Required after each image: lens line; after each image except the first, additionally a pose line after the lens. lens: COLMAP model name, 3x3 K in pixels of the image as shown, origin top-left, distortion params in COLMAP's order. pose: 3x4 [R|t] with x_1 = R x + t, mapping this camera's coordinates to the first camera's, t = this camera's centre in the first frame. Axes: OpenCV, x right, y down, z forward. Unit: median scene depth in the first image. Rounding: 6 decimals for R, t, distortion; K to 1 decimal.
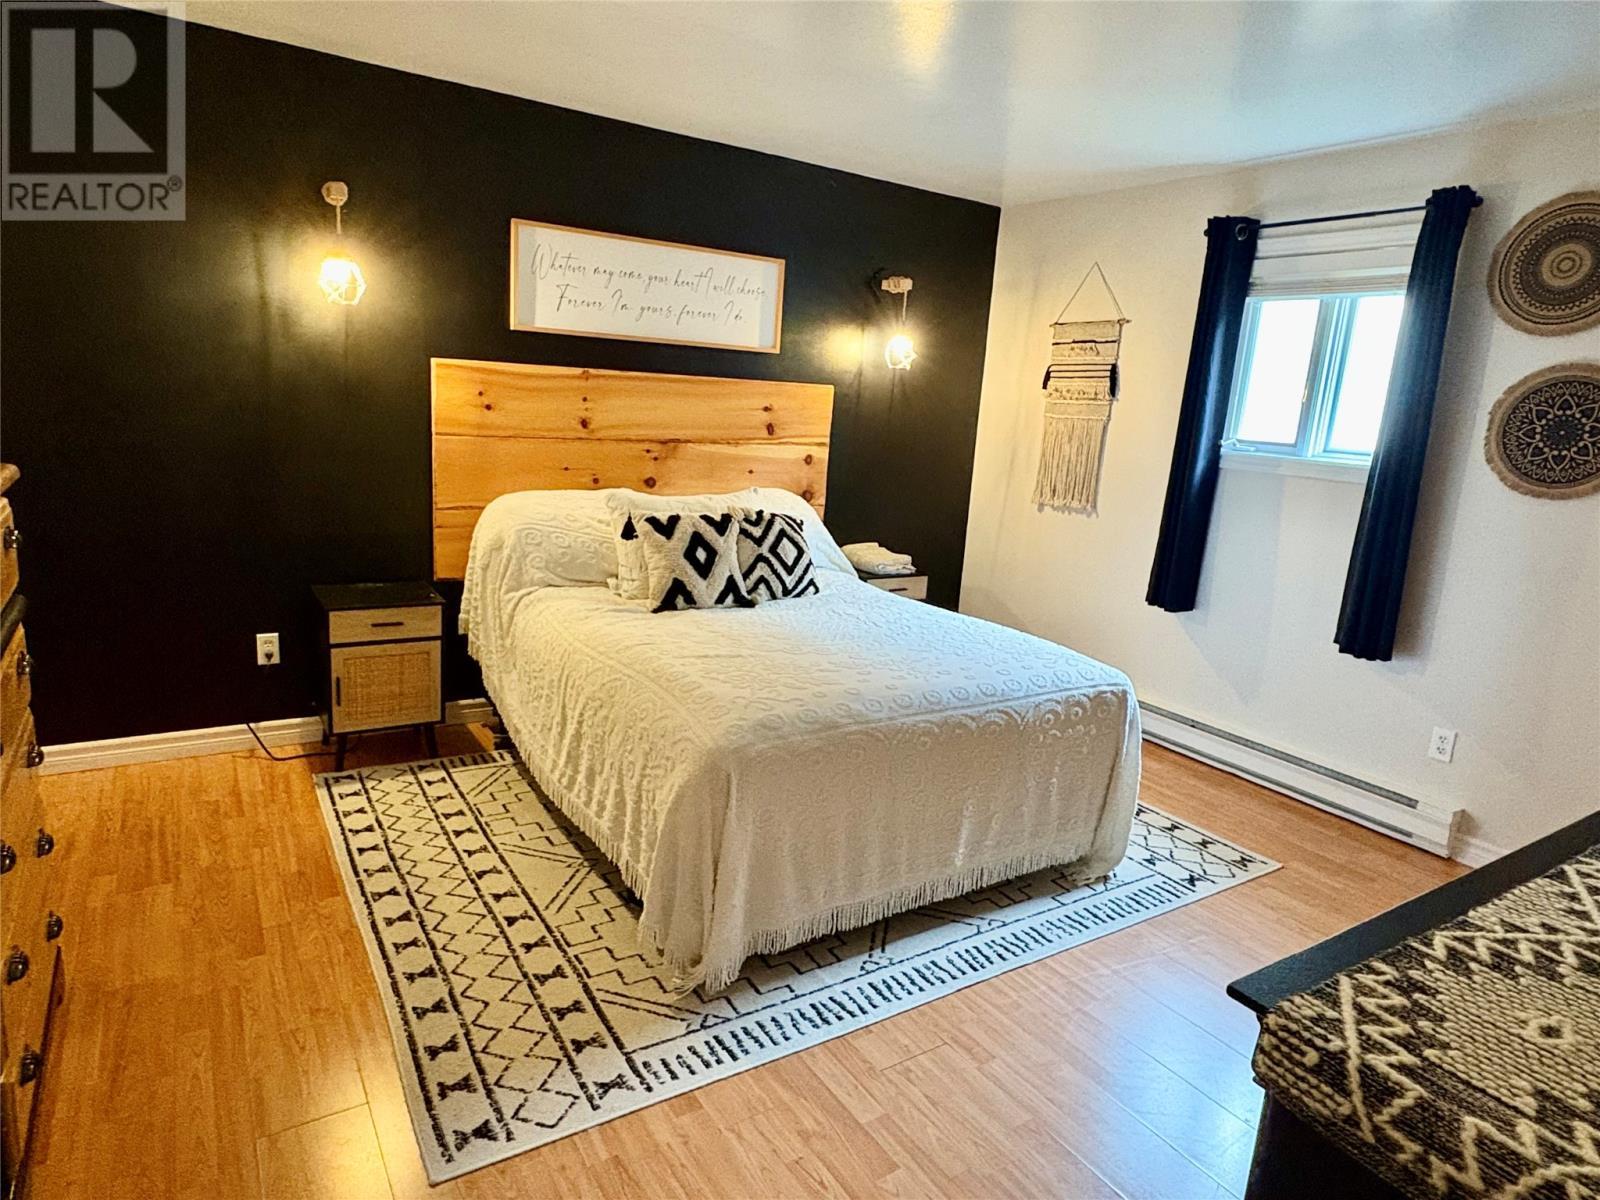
lens RADIAL K [[947.2, 0, 798.4], [0, 947.2, 597.0], [0, 0, 1]] dist [0.000261, 0.001253]
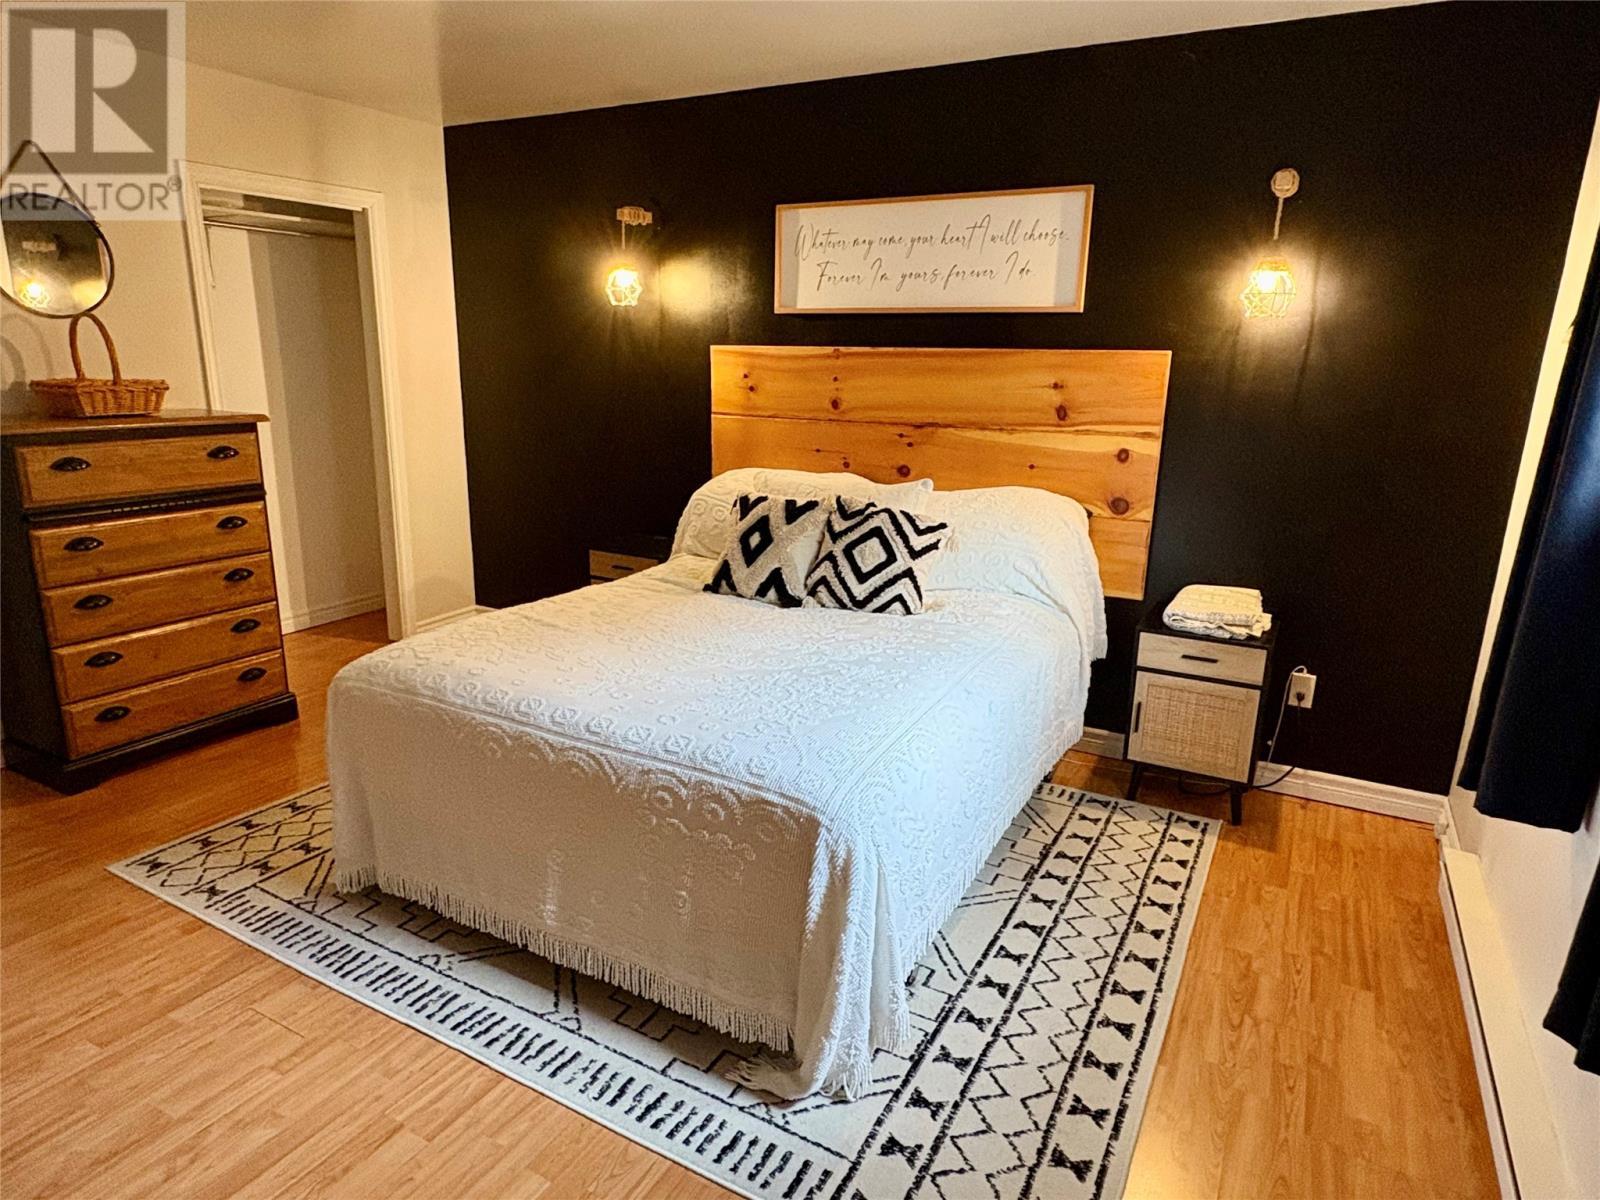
lens RADIAL K [[947.2, 0, 798.9], [0, 947.2, 604.2], [0, 0, 1]] dist [0.000261, 0.001253]
pose [[0.476841, 0.166990, -0.862981, 0.668774], [-0.176594, 0.979970, 0.092051, -0.070184], [0.861067, 0.108503, 0.496780, 0.544404]]
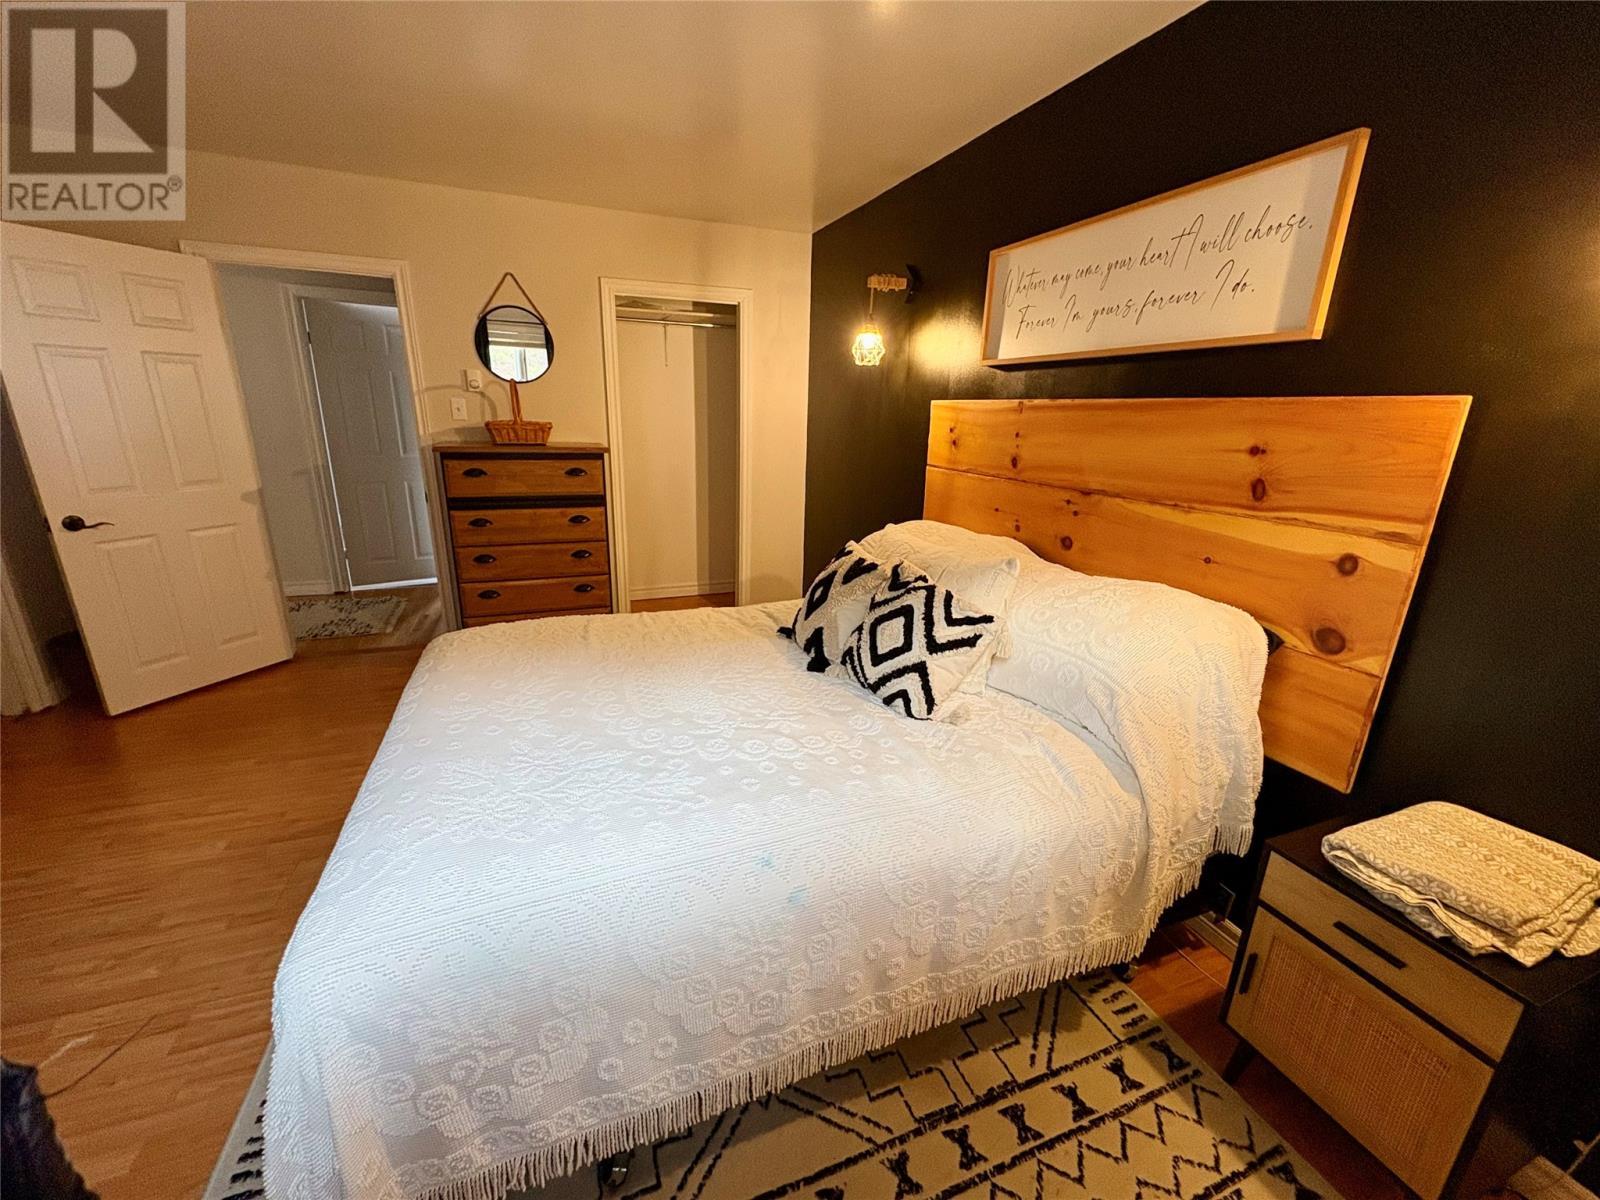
lens RADIAL K [[639.4, 0, 804.9], [0, 639.4, 600.1], [0, 0, 1]] dist [0.001017, 0.000091]
pose [[-0.186591, 0.209514, -0.959837, 0.448444], [-0.251704, 0.934191, 0.252847, -0.175794], [0.949647, 0.288774, -0.121576, 0.986524]]
